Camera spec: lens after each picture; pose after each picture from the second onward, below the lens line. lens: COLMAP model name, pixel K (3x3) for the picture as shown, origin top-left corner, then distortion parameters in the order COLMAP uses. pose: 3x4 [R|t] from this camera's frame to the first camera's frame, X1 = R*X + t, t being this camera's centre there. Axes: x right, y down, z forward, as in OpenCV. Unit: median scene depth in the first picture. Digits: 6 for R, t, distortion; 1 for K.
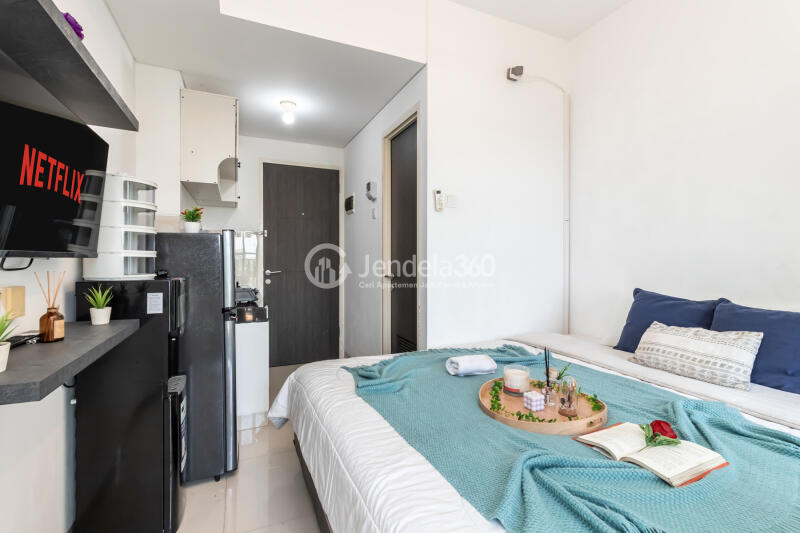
lens RADIAL K [[381.5, 0, 405.7], [0, 381.5, 259.6], [0, 0, 1]] dist [0.059070, -0.000488]
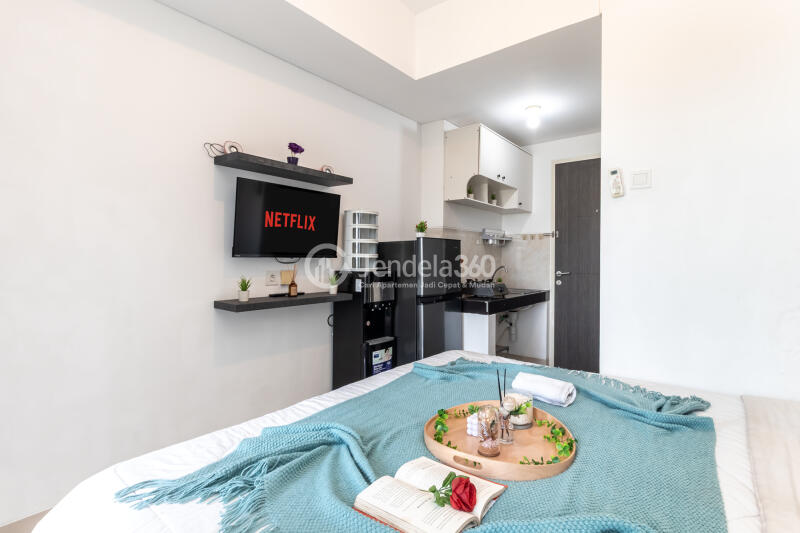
lens RADIAL K [[411.6, 0, 402.8], [0, 411.6, 267.6], [0, 0, 1]] dist [0.000823, -0.000257]
pose [[0.428517, 0.023581, -0.903226, 0.925468], [-0.008044, 0.999719, 0.022284, -0.004926], [0.903498, -0.002284, 0.428587, 0.387999]]
